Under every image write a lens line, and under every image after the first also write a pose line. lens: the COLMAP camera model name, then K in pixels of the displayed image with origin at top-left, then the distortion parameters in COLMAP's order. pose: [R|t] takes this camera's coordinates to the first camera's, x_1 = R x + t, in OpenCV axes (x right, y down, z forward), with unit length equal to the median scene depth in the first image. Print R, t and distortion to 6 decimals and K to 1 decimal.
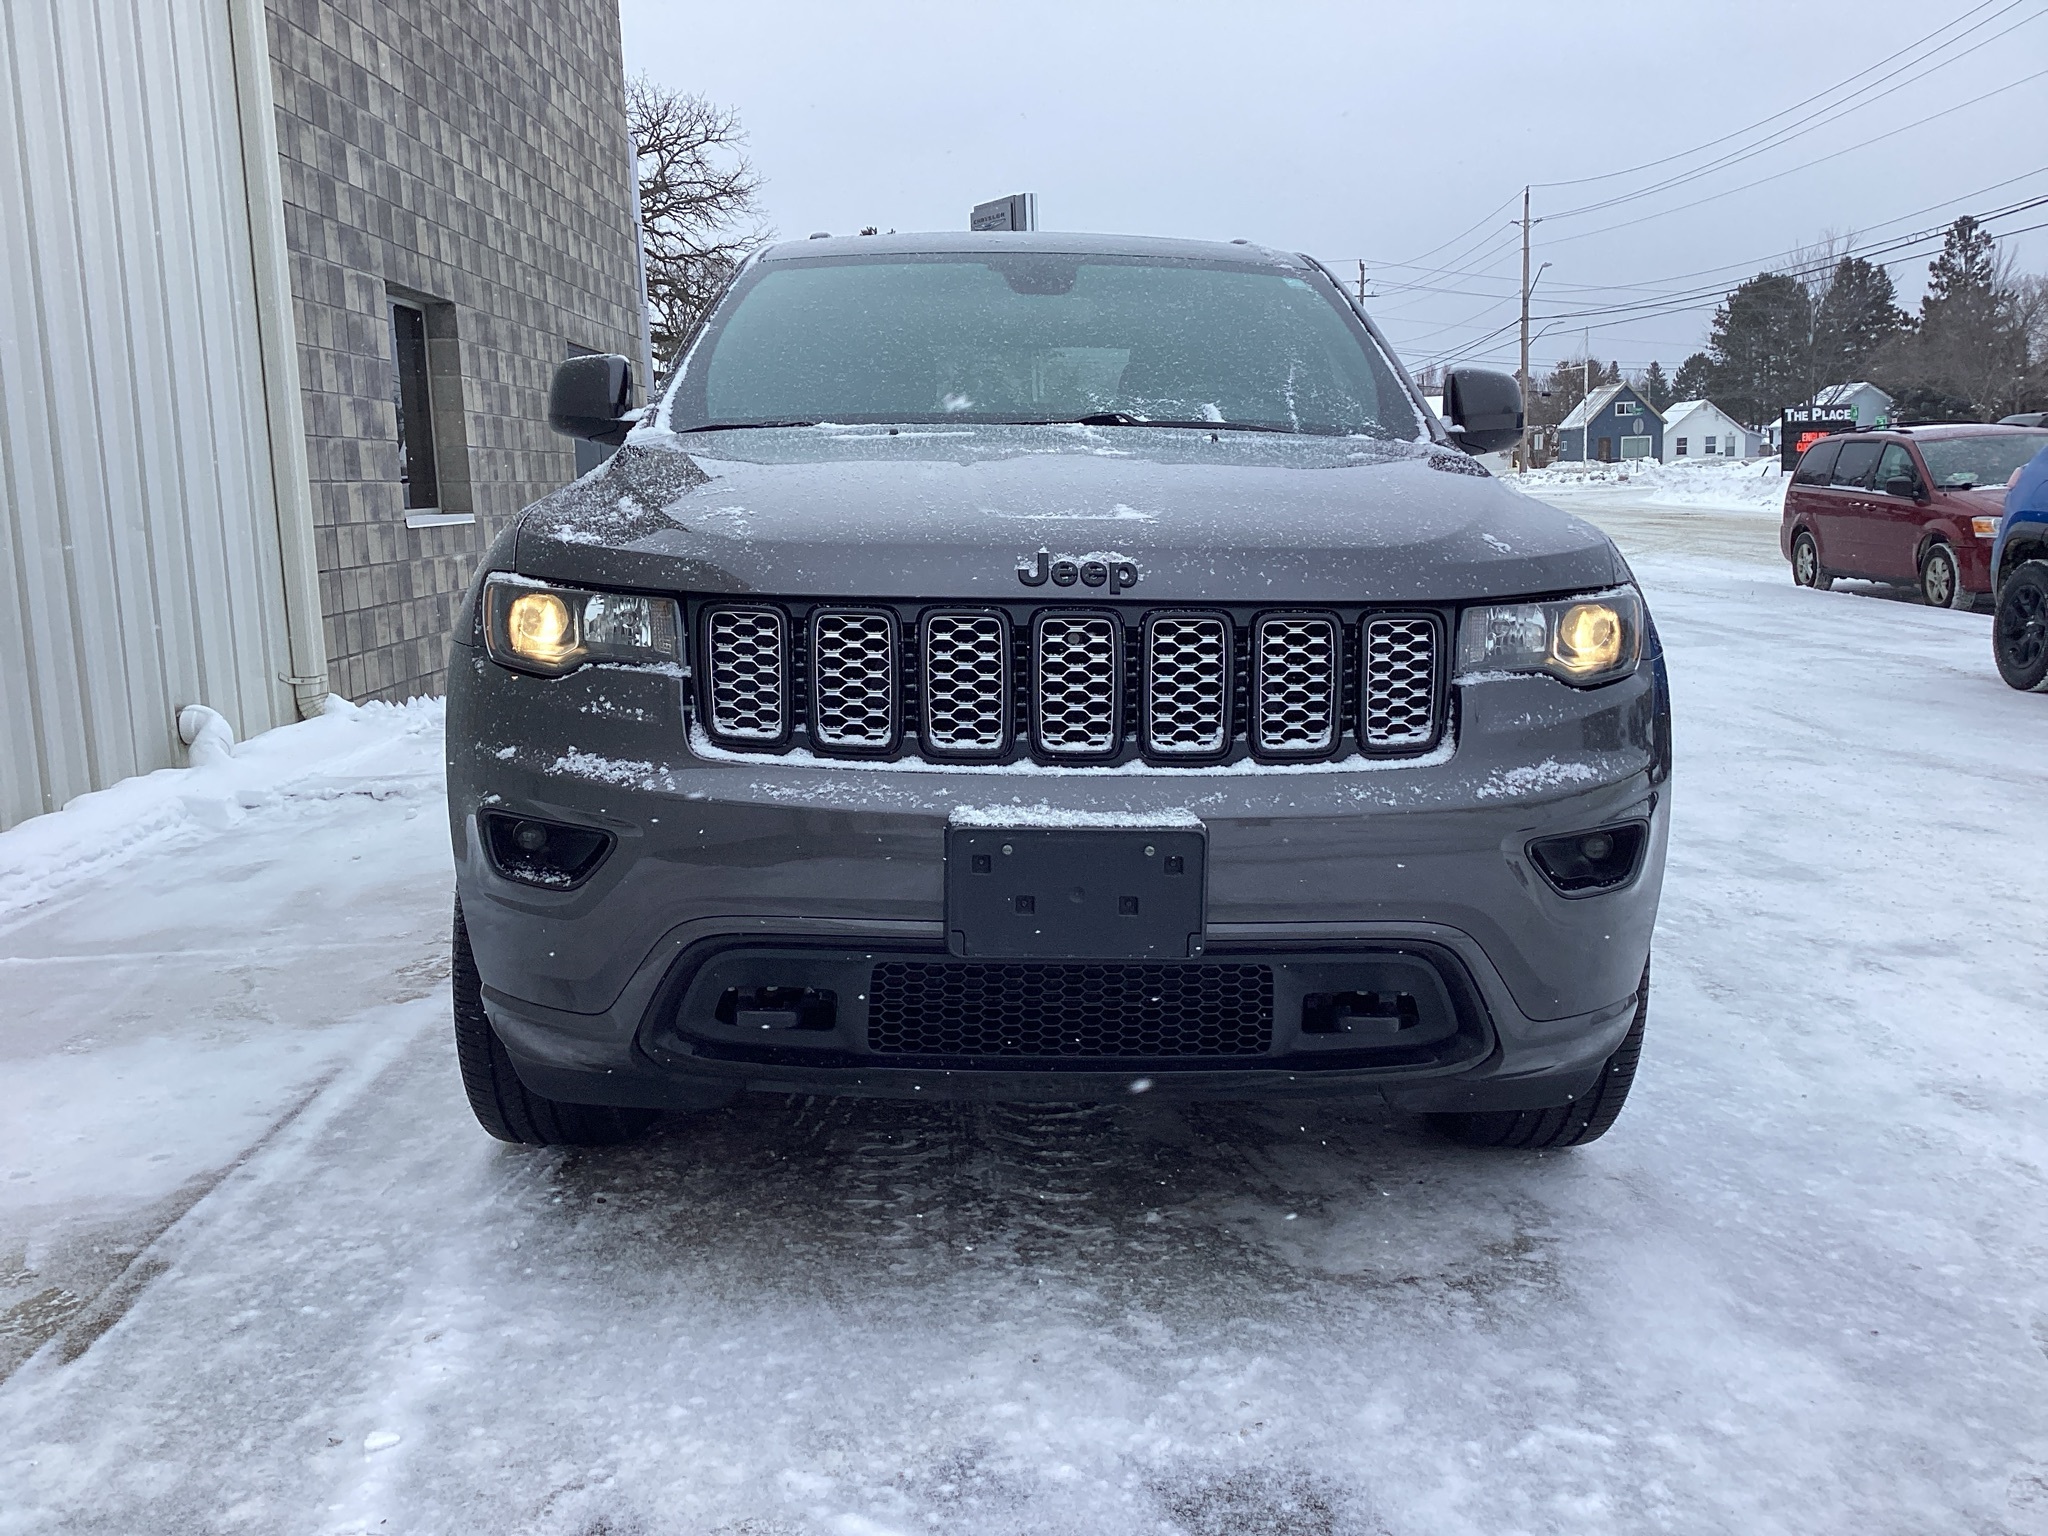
lens RADIAL K [[1886.1, 0, 1037.2], [0, 1886.1, 783.8], [0, 0, 1]] dist [0.014580, 0.000000]
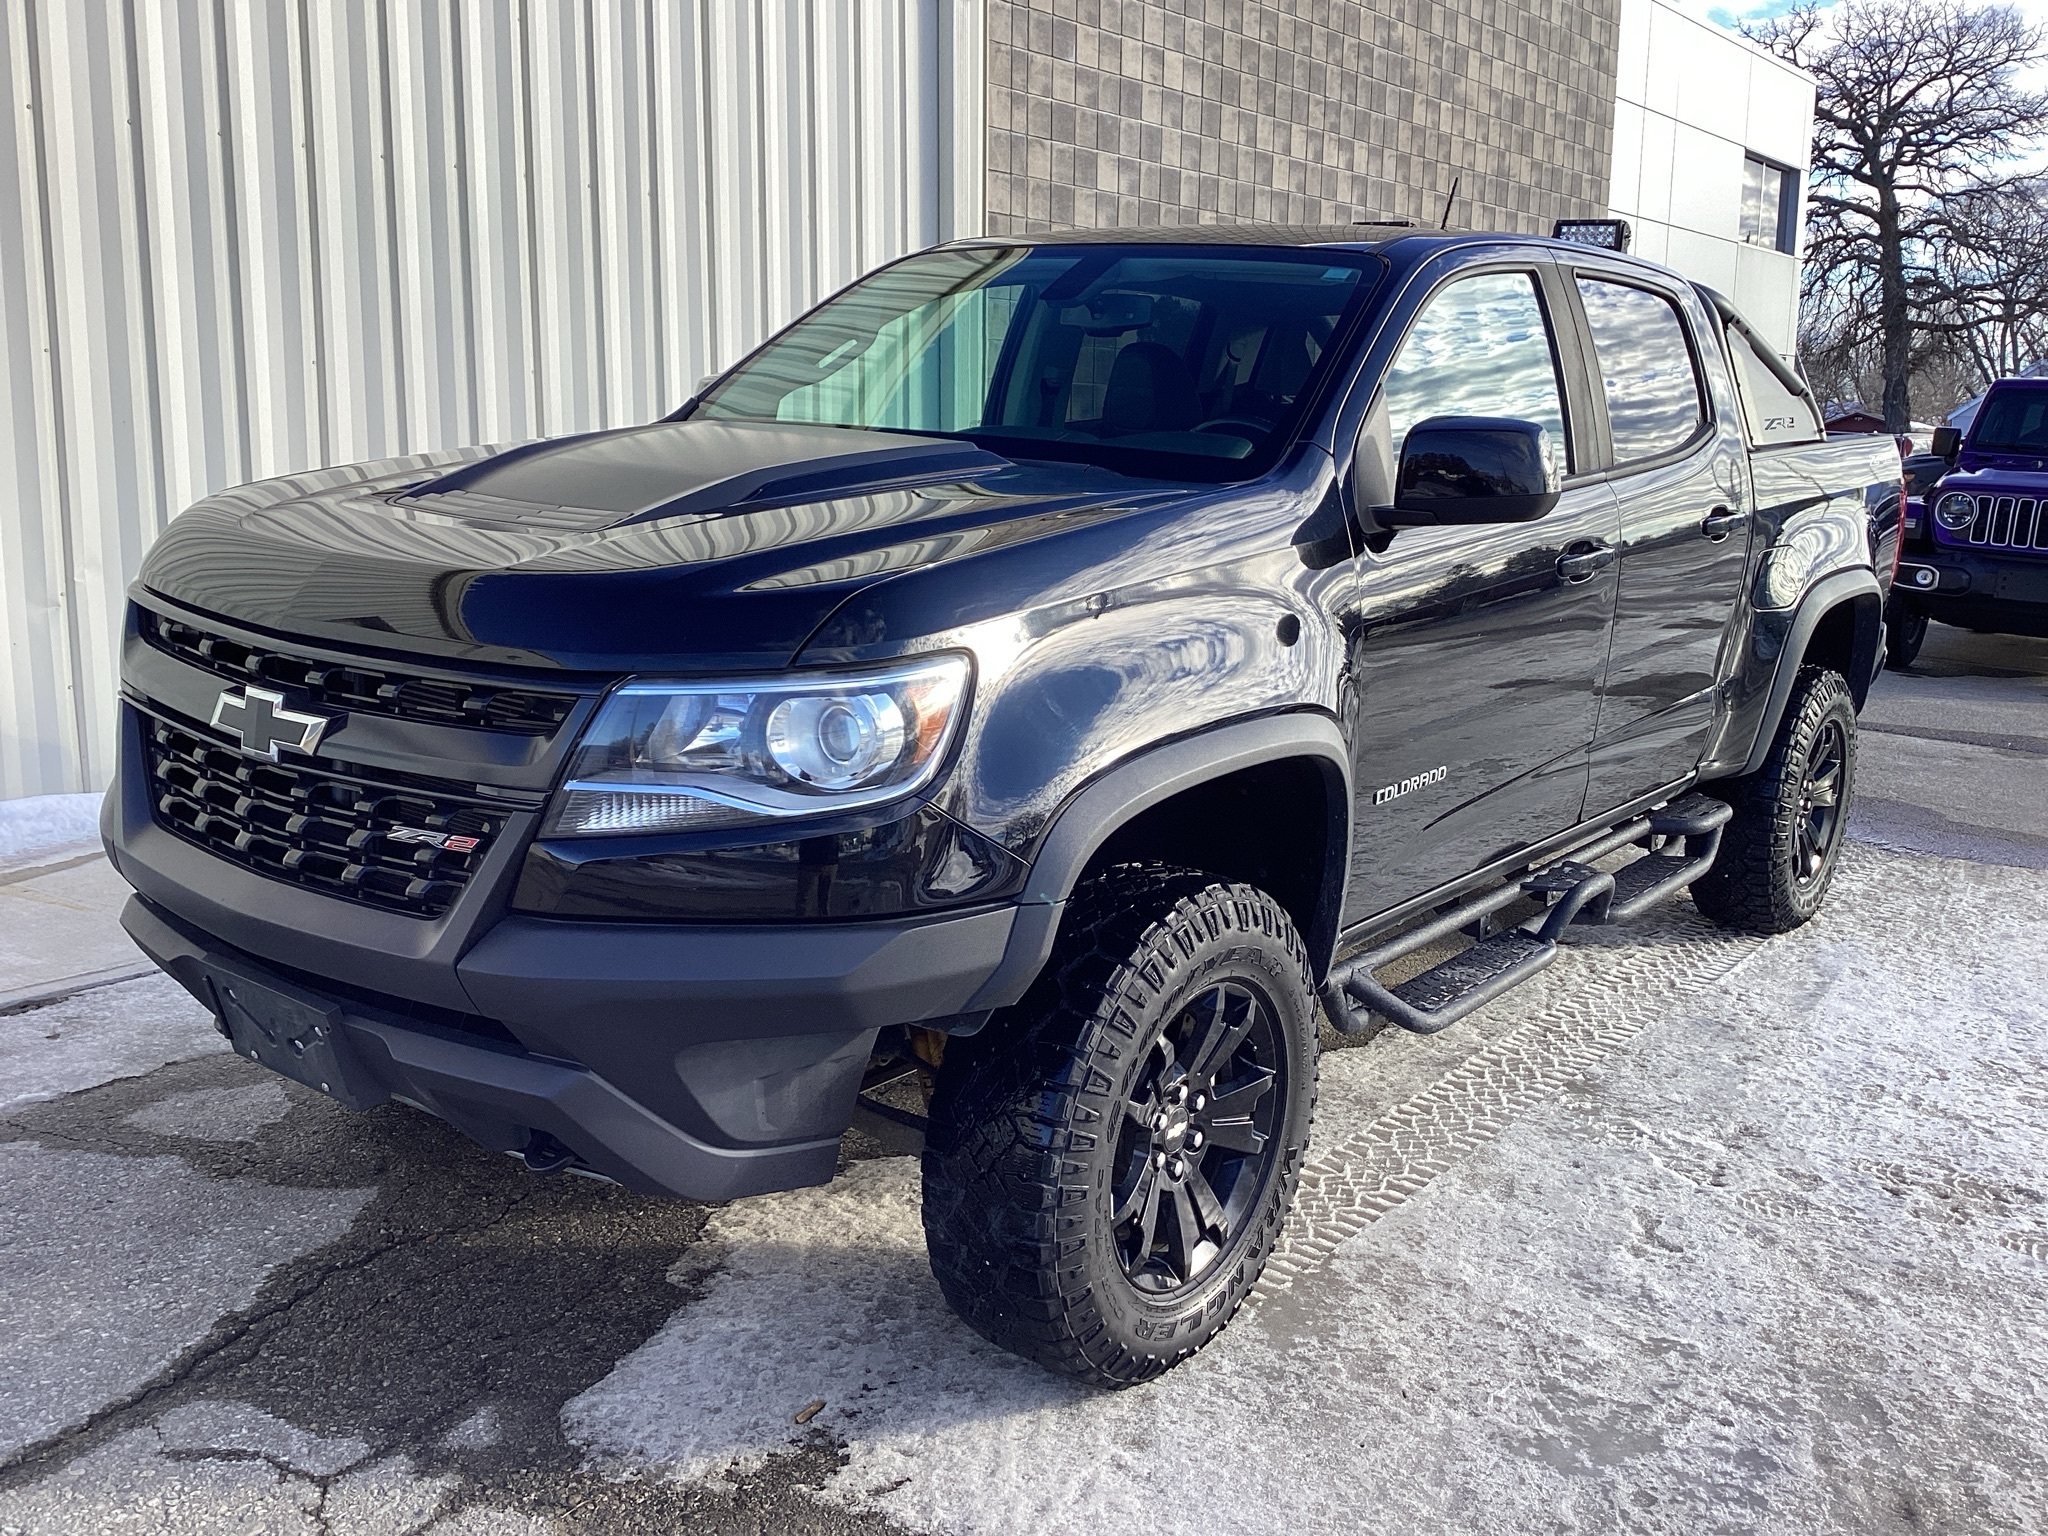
lens RADIAL K [[1886.1, 0, 1006.7], [0, 1886.1, 802.2], [0, 0, 1]] dist [0.014580, 0.000000]
pose [[0.771614, 0.157957, -0.616167, 0.349753], [-0.134624, 0.987287, 0.084509, -0.047557], [0.621682, 0.017742, 0.783069, 0.101707]]
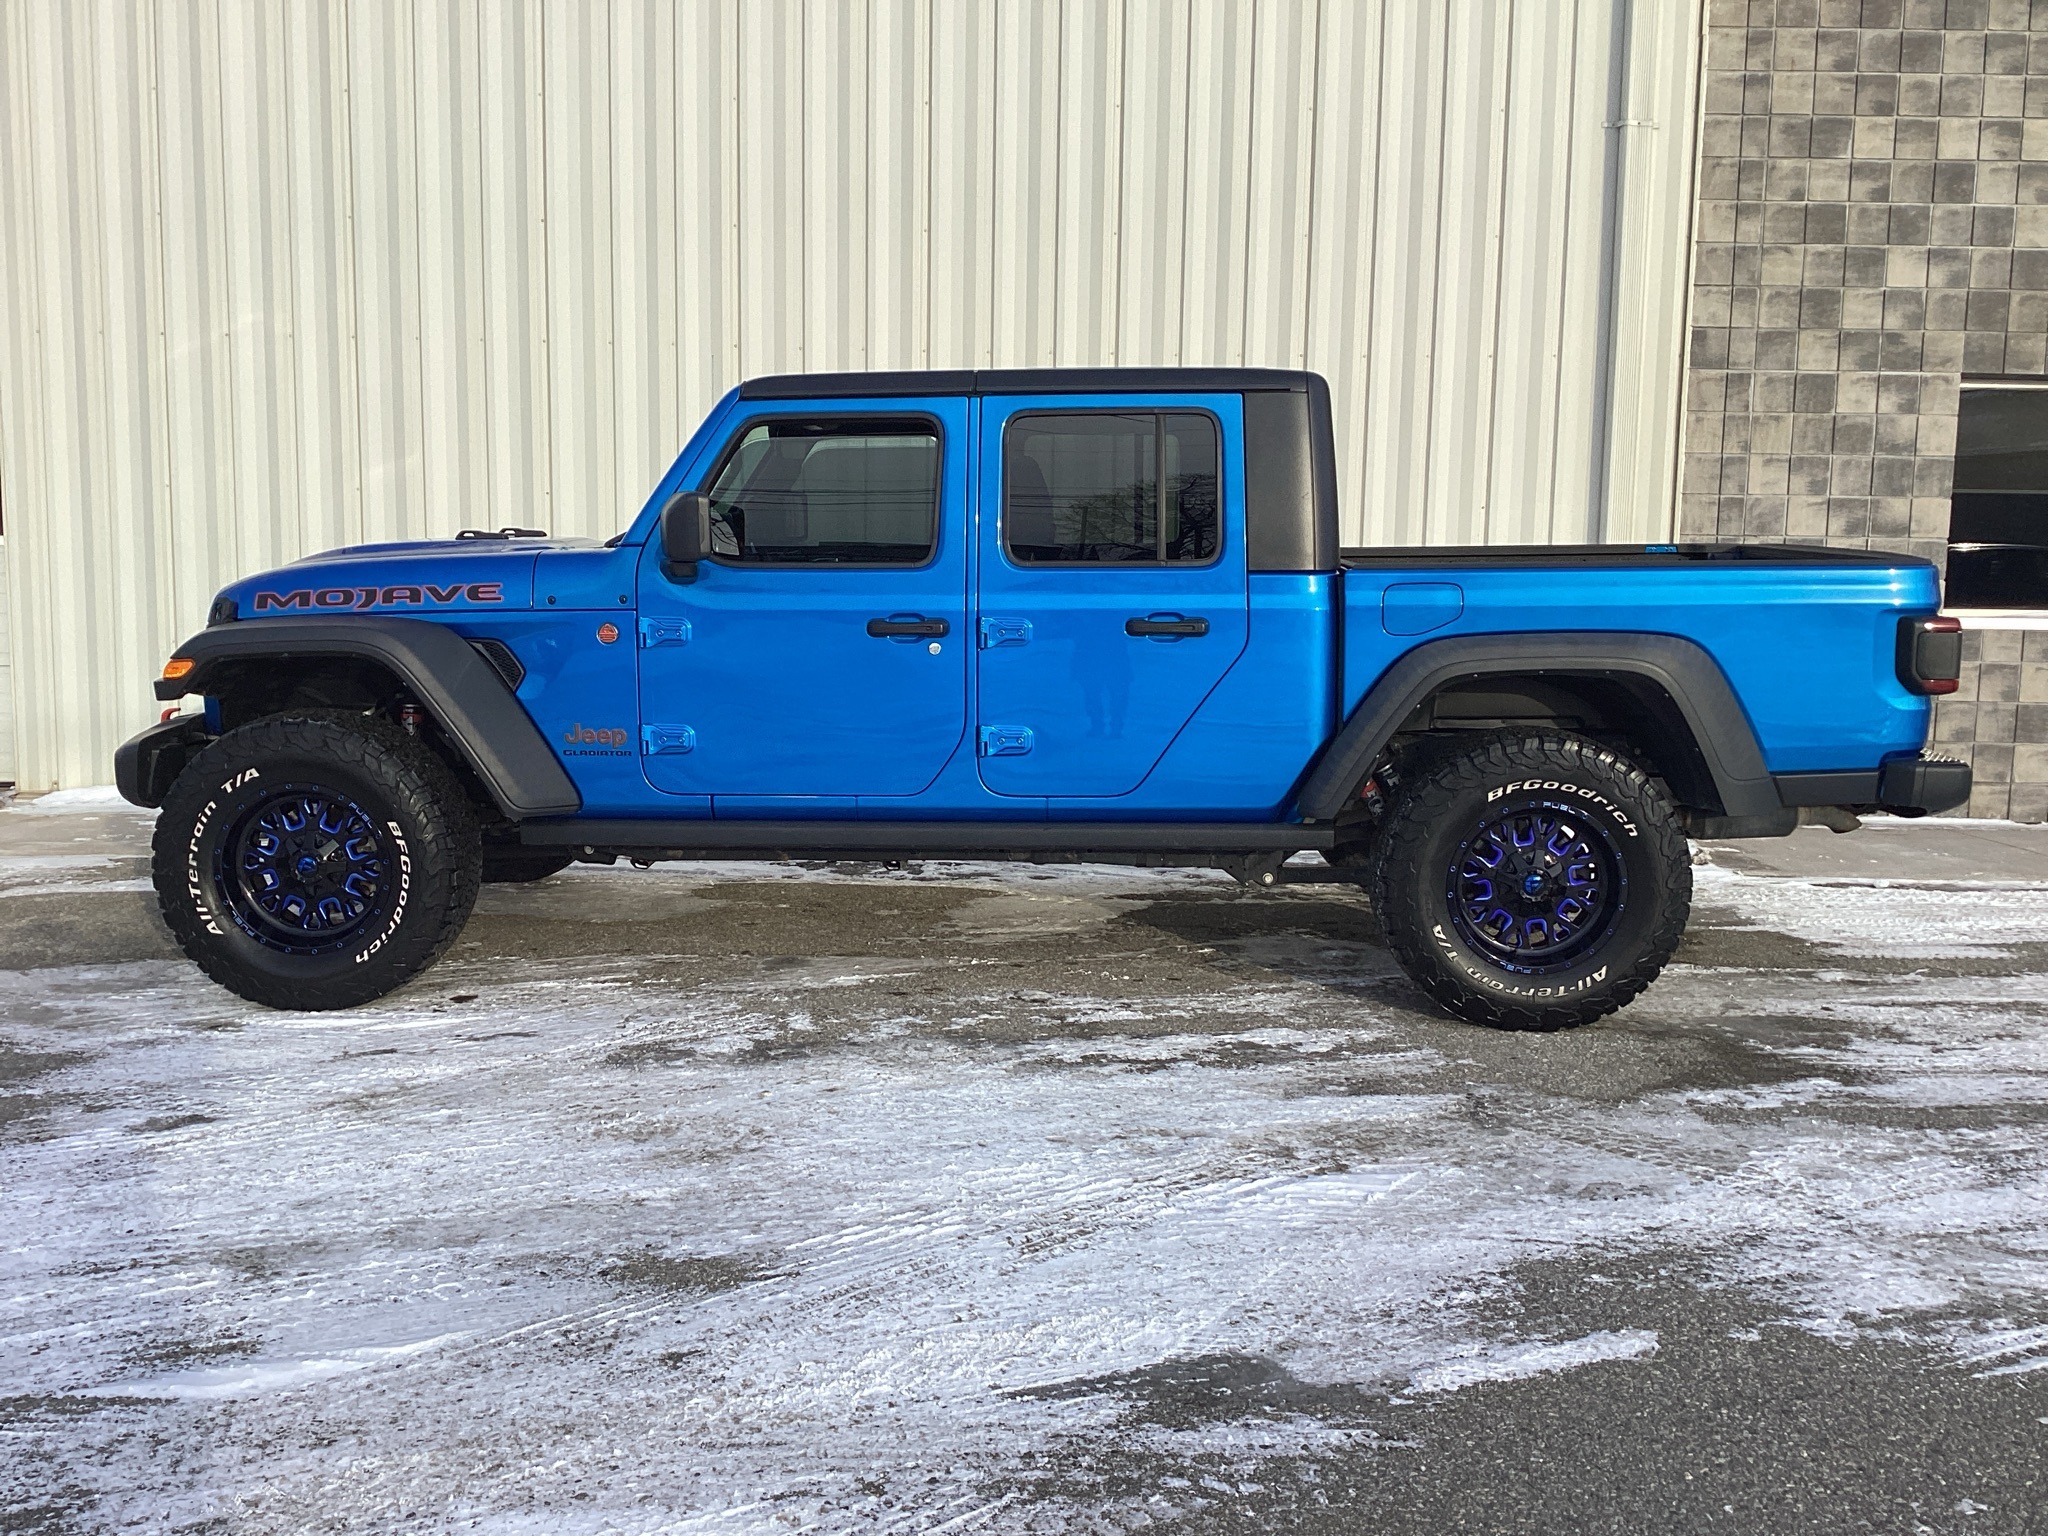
lens RADIAL K [[1886.1, 0, 1009.6], [0, 1886.1, 737.8], [0, 0, 1]] dist [0.014580, 0.000000]
pose [[-0.006890, 0.143016, -0.989696, 0.696776], [-0.175443, 0.974195, 0.141998, -0.147550], [0.984465, 0.174614, 0.018379, 0.576827]]
